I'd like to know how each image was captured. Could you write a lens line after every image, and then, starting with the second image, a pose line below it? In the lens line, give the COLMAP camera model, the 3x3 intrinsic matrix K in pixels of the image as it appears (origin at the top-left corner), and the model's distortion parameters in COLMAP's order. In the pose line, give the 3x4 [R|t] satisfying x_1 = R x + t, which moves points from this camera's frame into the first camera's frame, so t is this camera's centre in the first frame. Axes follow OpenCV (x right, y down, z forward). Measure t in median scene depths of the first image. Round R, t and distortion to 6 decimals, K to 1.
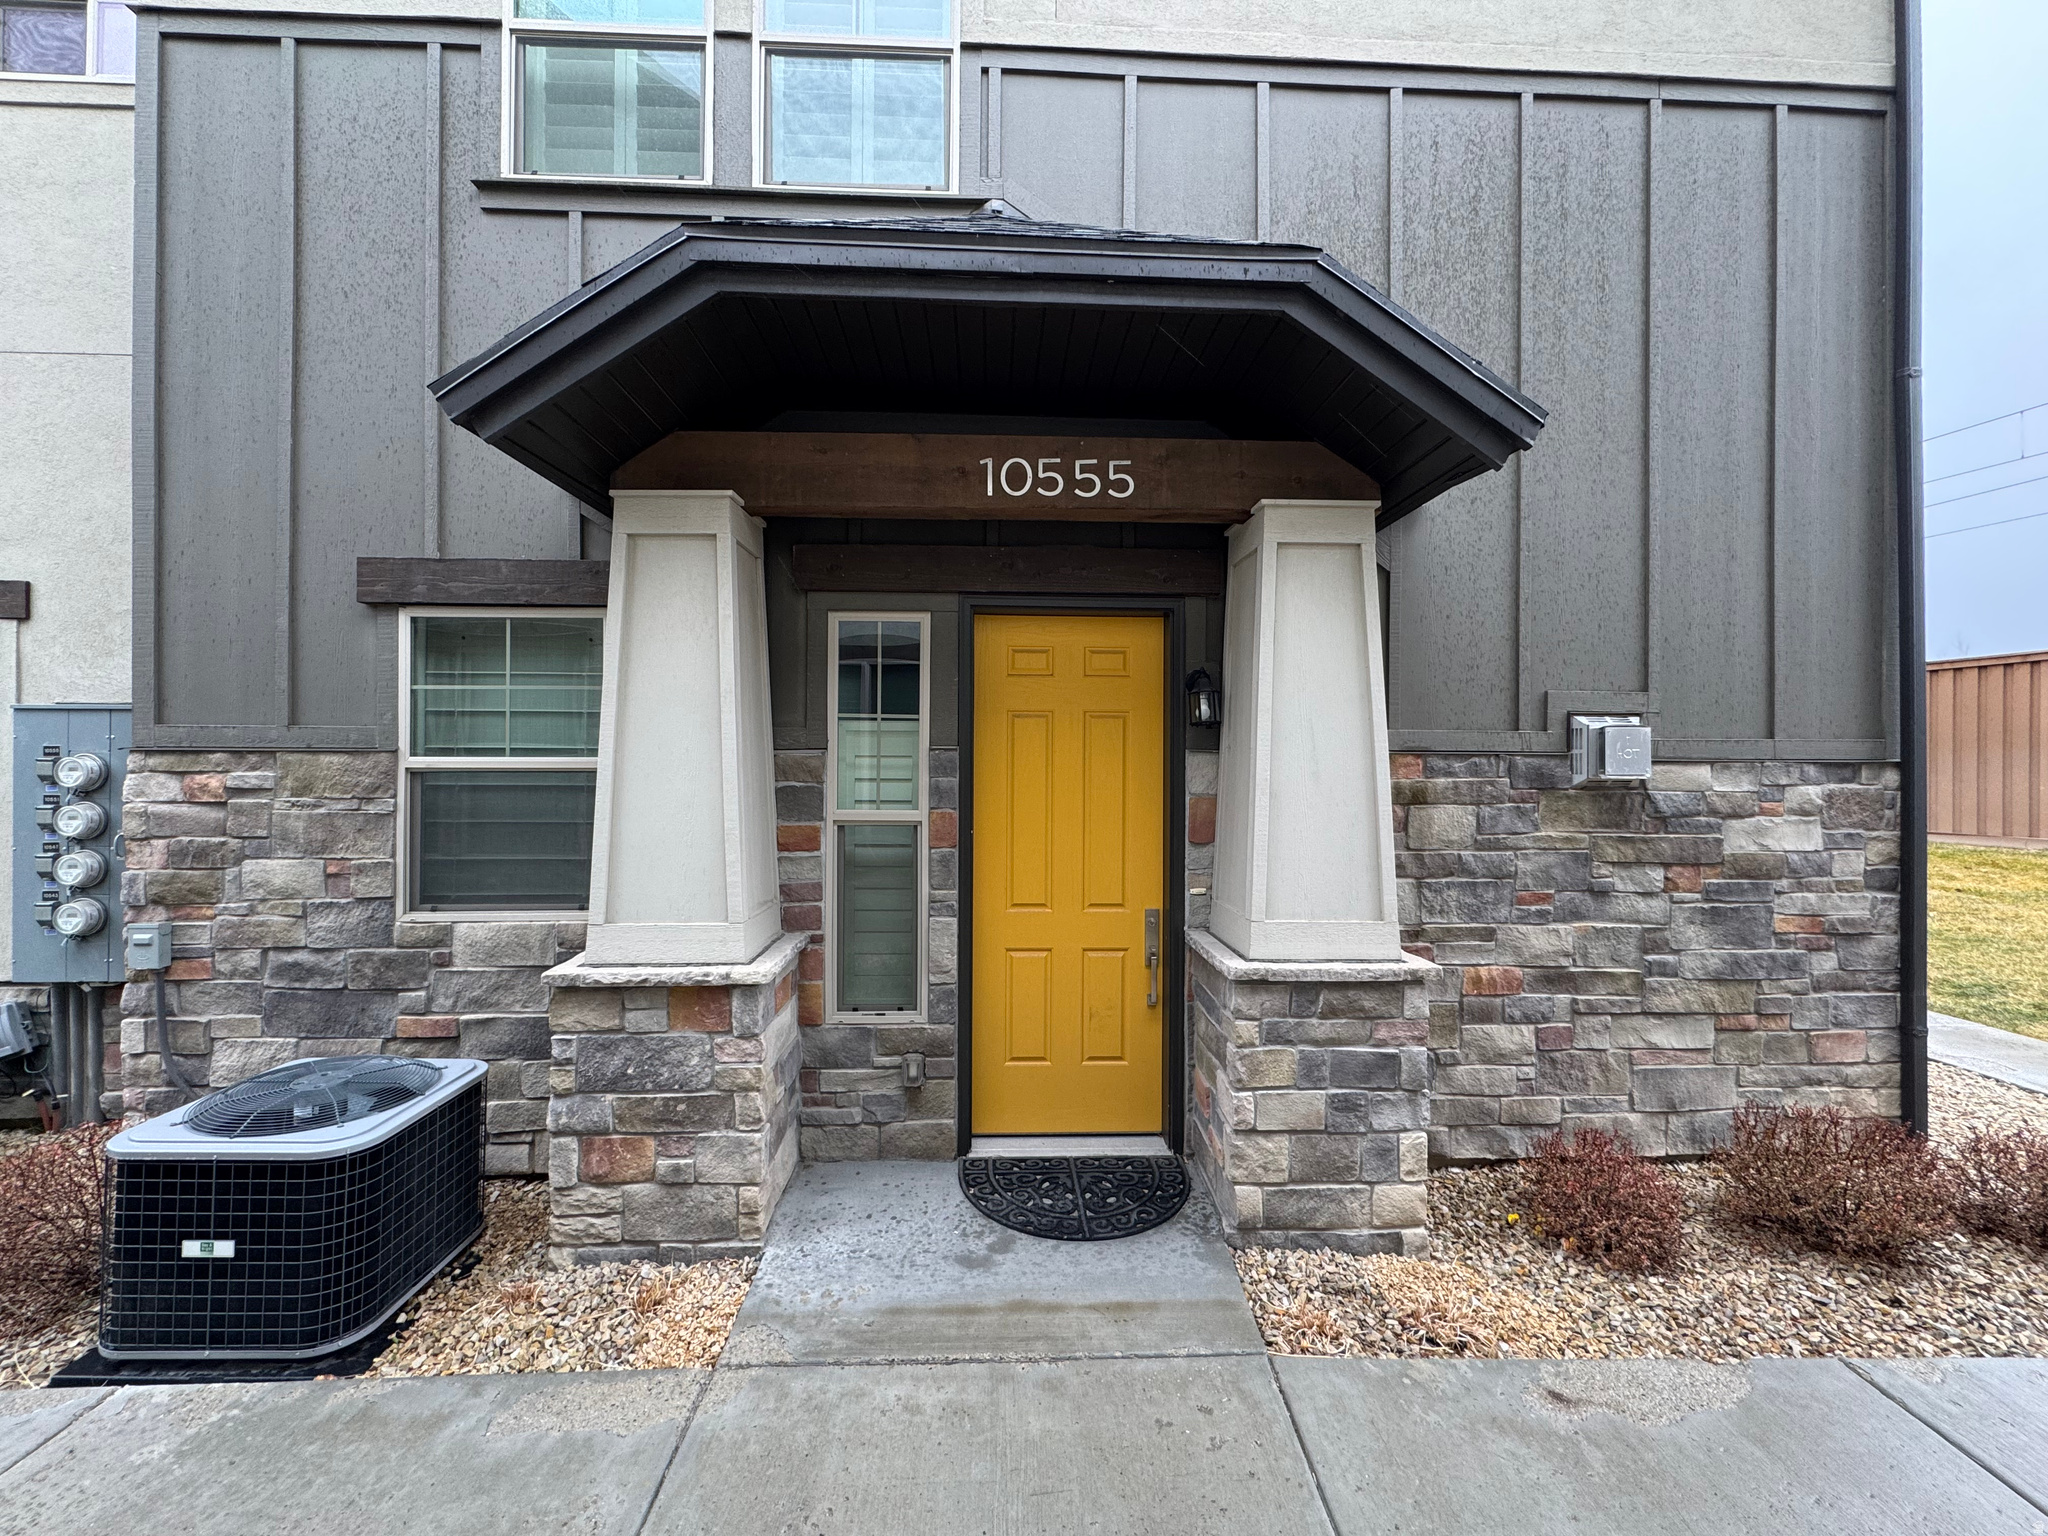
lens RADIAL K [[812.5, 0, 1032.5], [0, 812.5, 766.9], [0, 0, 1]] dist [-0.003477, 0.000301]
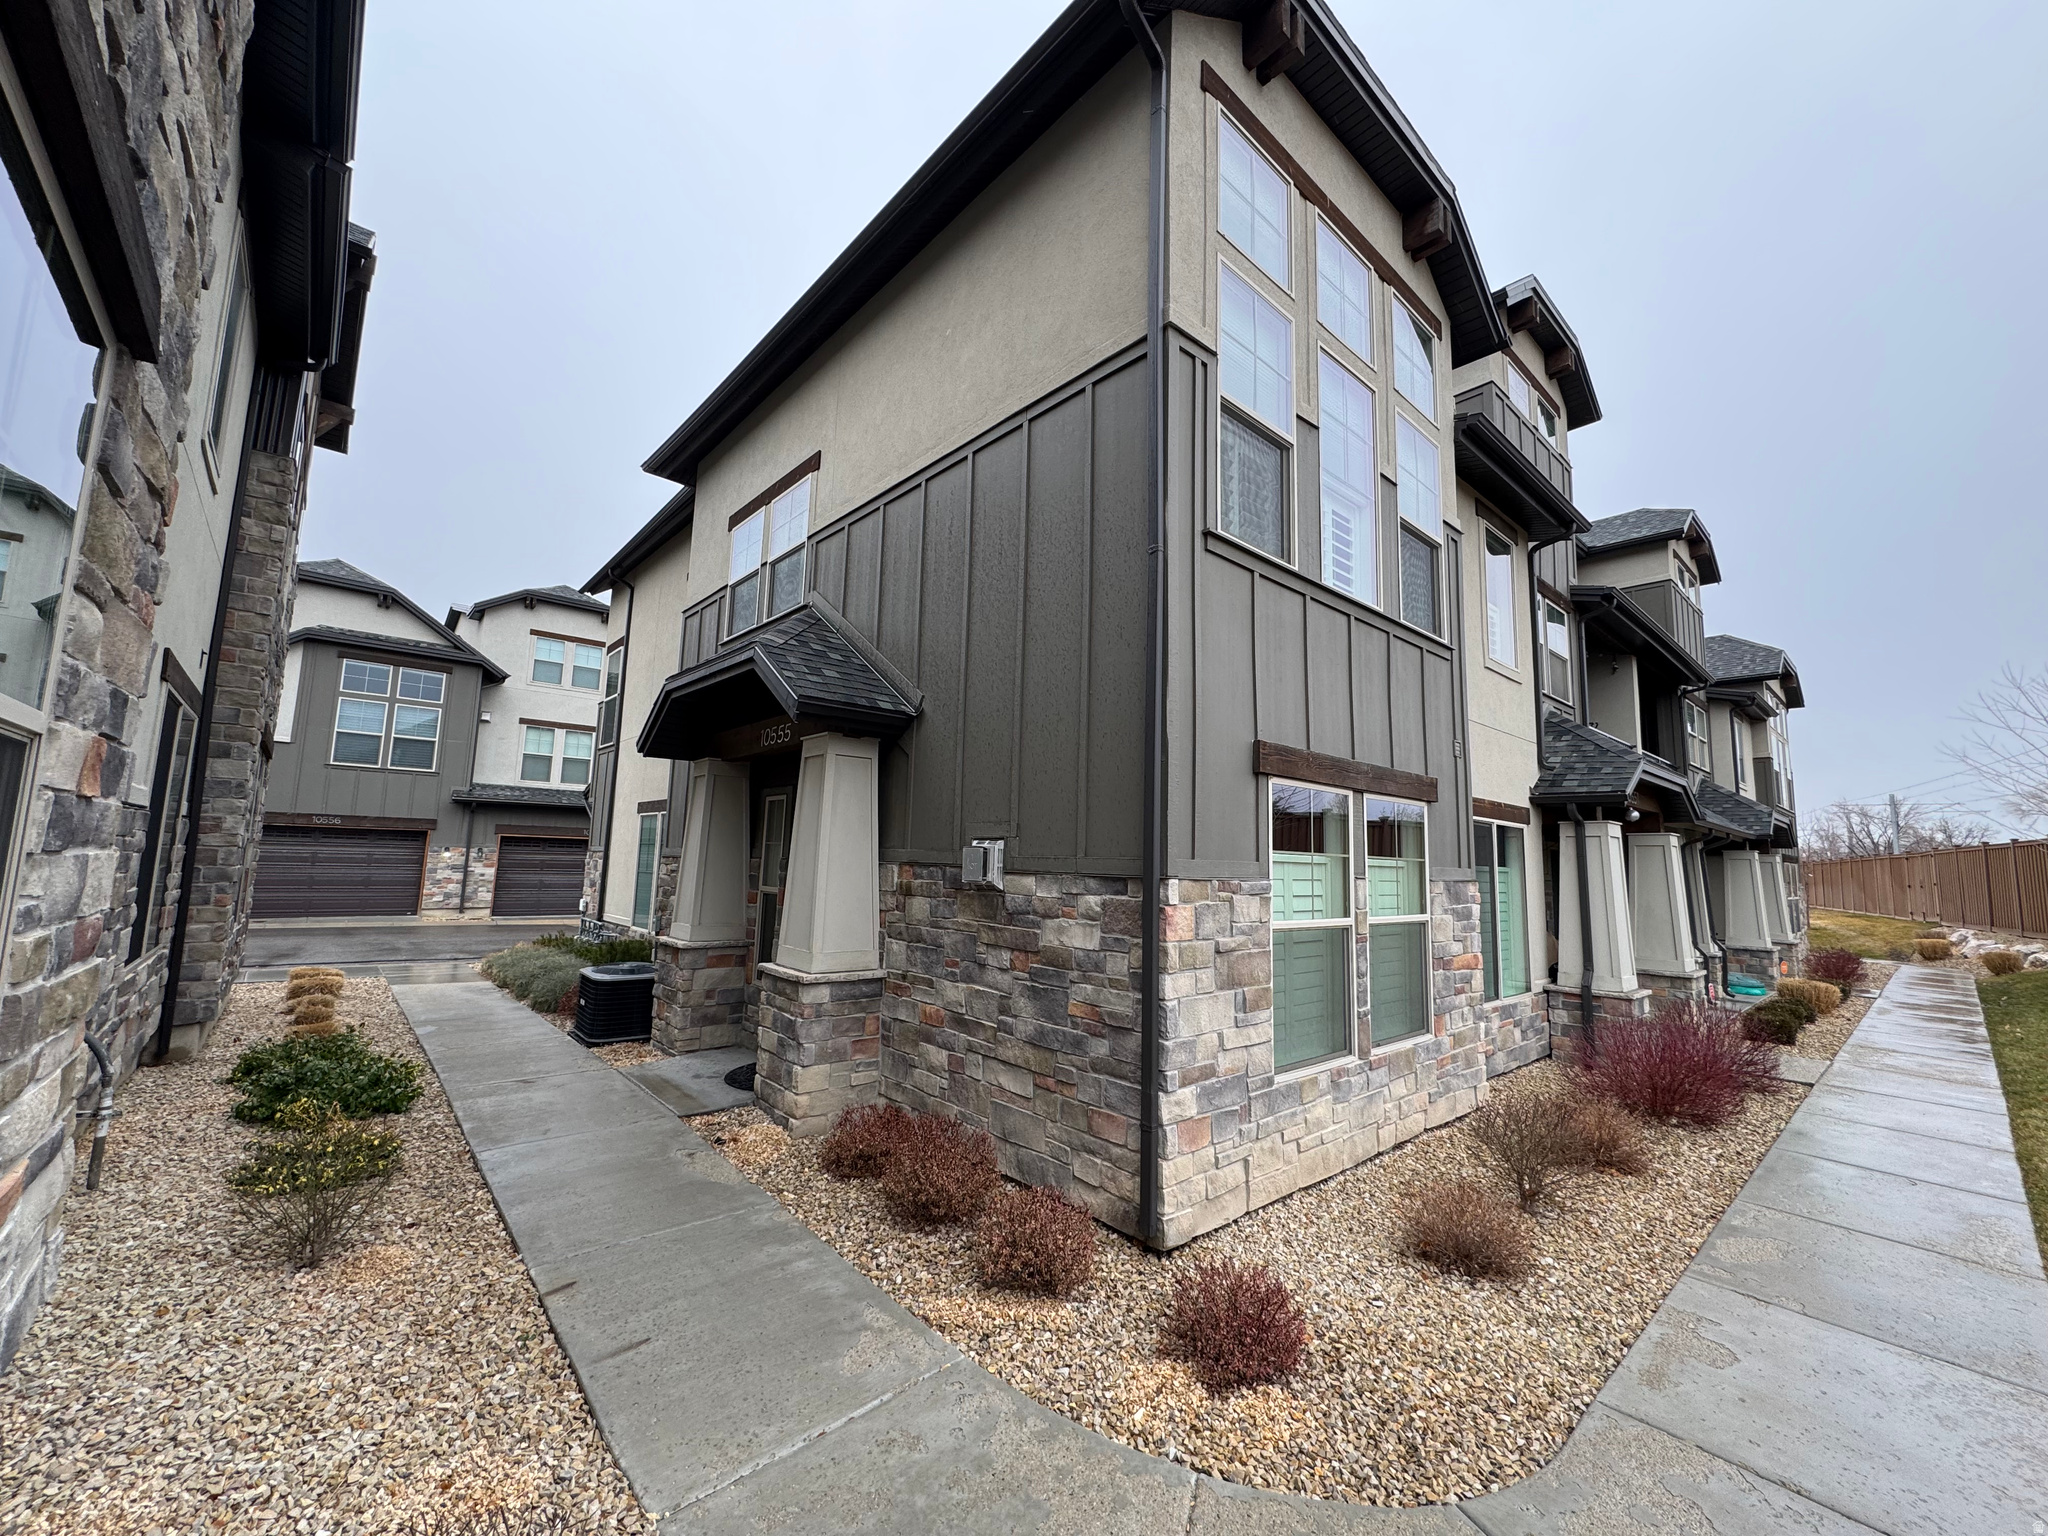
lens RADIAL K [[812.5, 0, 1009.8], [0, 812.5, 758.7], [0, 0, 1]] dist [-0.003477, 0.000301]
pose [[0.625486, -0.085386, -0.775549, 1.863334], [-0.025727, 0.991196, -0.129878, -0.019416], [0.779811, 0.101190, 0.617783, 0.122454]]
